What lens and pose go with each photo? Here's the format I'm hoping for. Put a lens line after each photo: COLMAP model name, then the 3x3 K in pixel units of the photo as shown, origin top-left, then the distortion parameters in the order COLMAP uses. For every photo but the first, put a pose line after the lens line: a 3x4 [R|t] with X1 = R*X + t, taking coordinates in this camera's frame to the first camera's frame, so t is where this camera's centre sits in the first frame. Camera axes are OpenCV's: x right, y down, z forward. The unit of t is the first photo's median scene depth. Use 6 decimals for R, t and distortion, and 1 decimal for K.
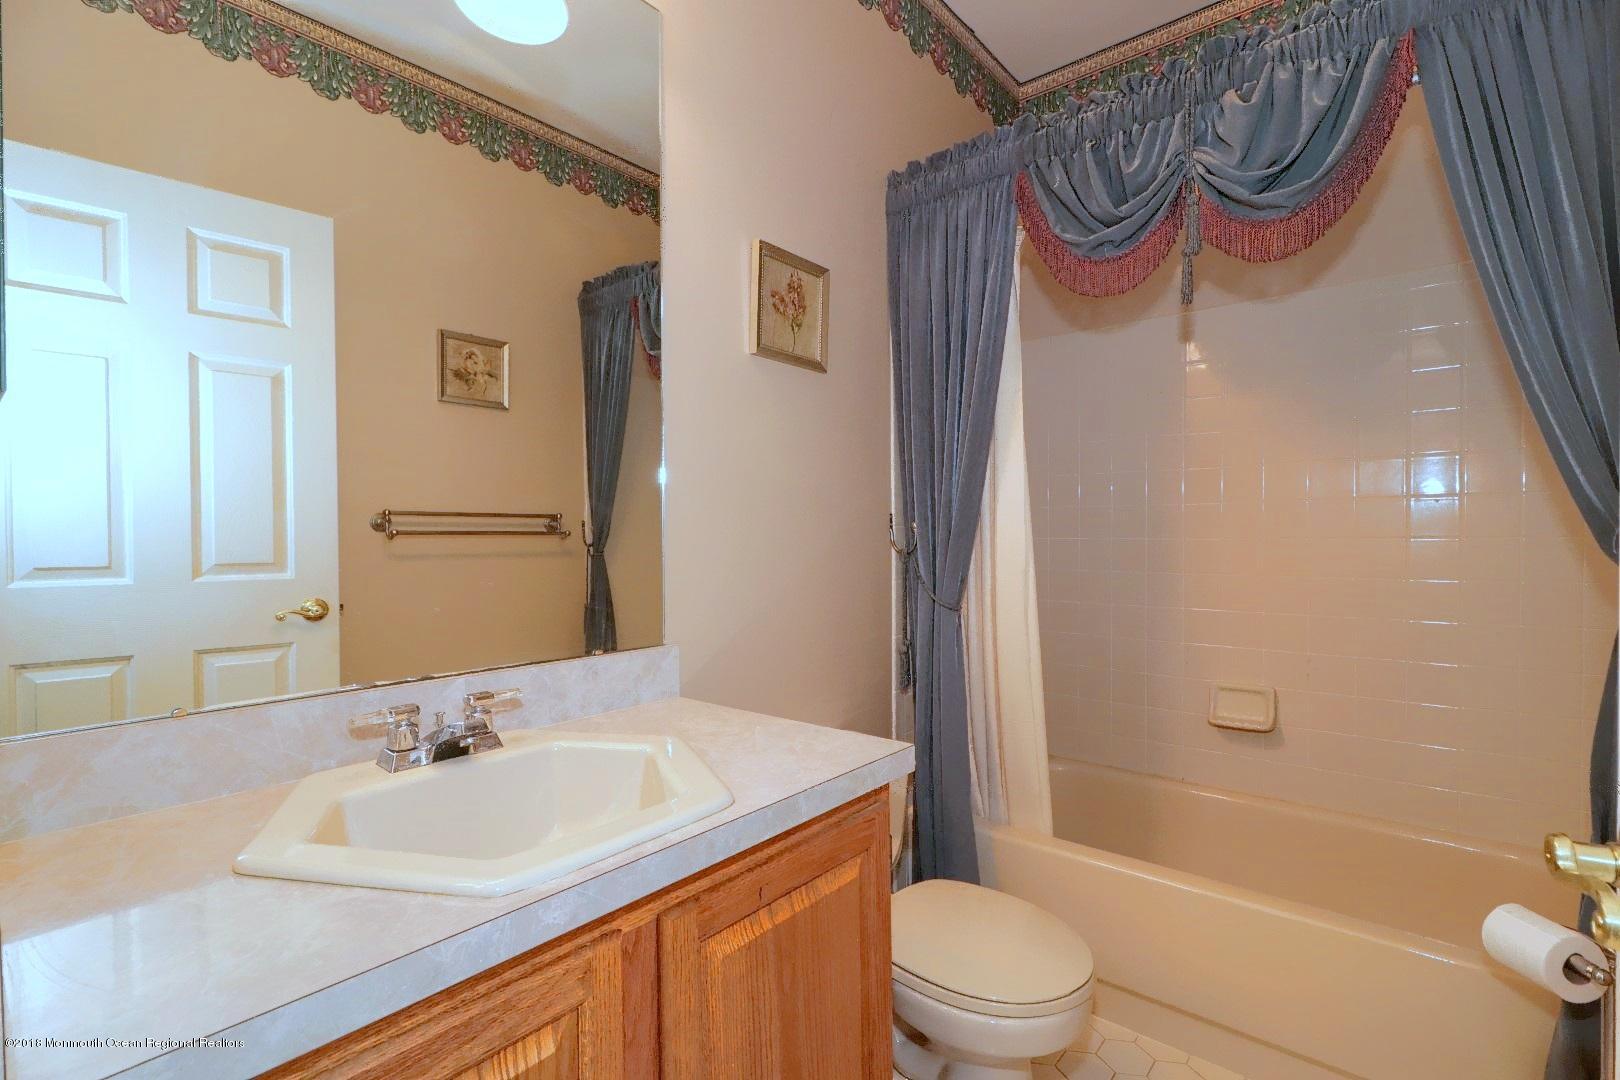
lens RADIAL K [[742.8, 0, 817.2], [0, 742.8, 545.6], [0, 0, 1]] dist [-0.000483, -0.001667]
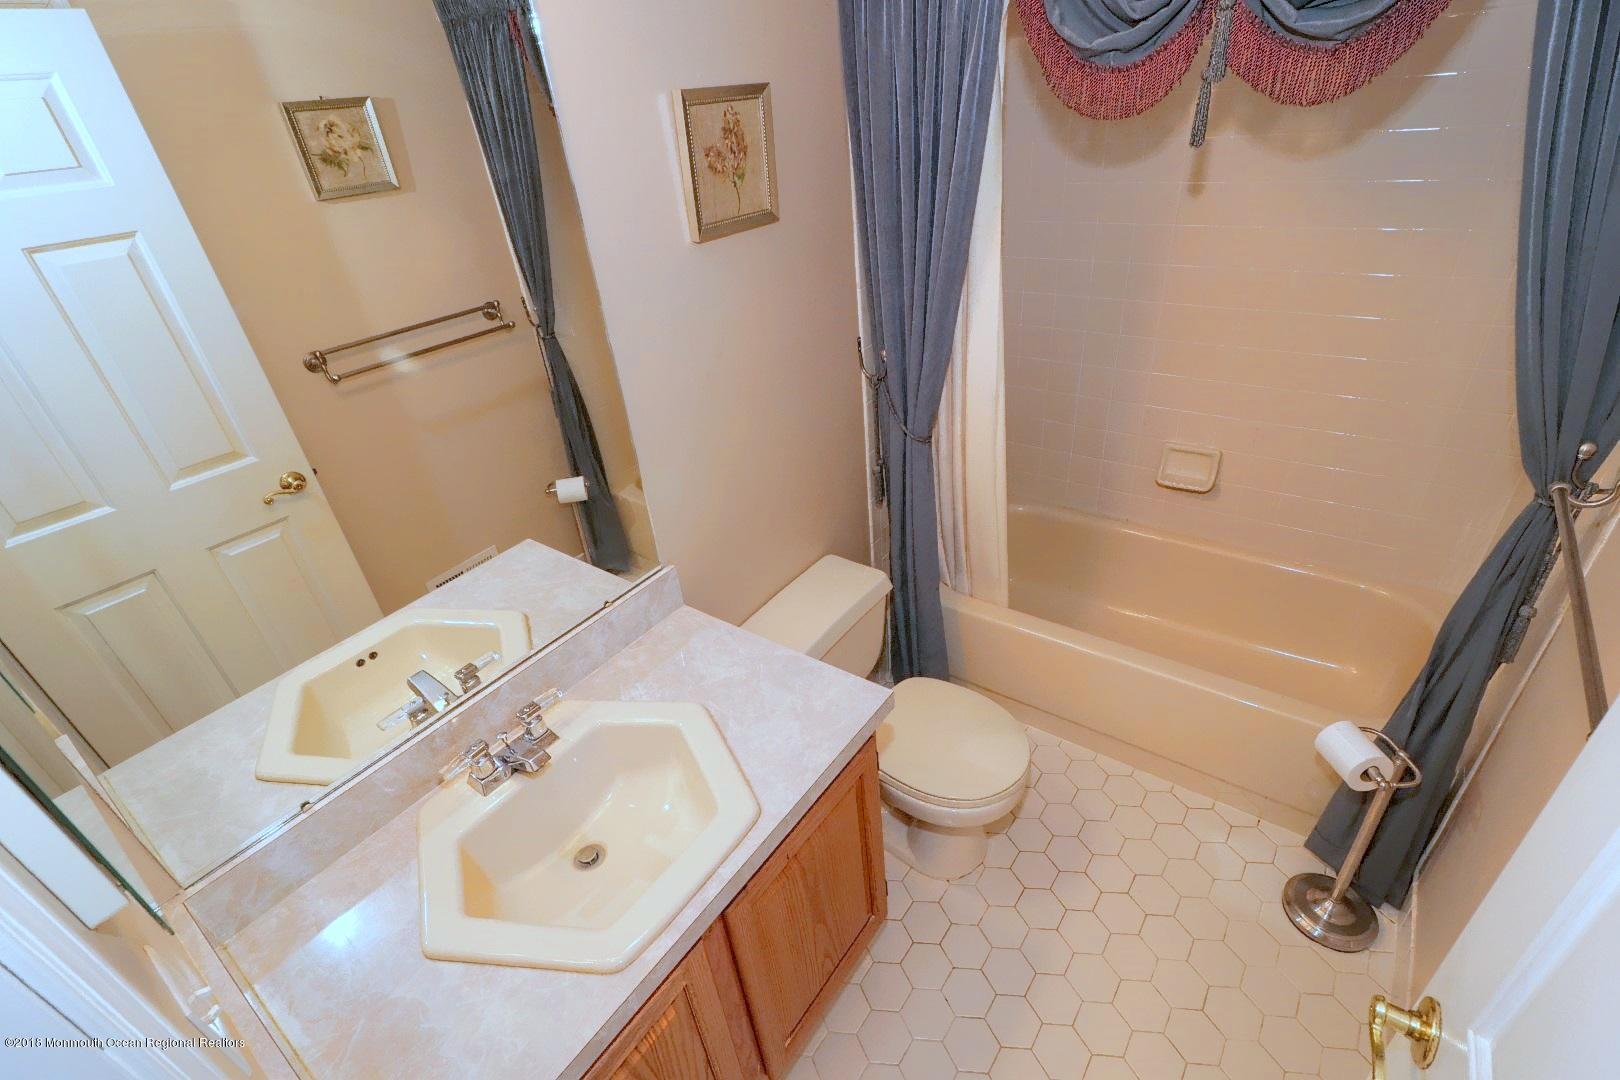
lens RADIAL K [[745.9, 0, 818.8], [0, 745.9, 549.6], [0, 0, 1]] dist [0.000487, -0.000251]
pose [[0.995050, -0.098433, 0.013660, 0.008181], [0.076919, 0.849910, 0.521284, -0.326954], [-0.062921, -0.517653, 0.853274, 0.046318]]
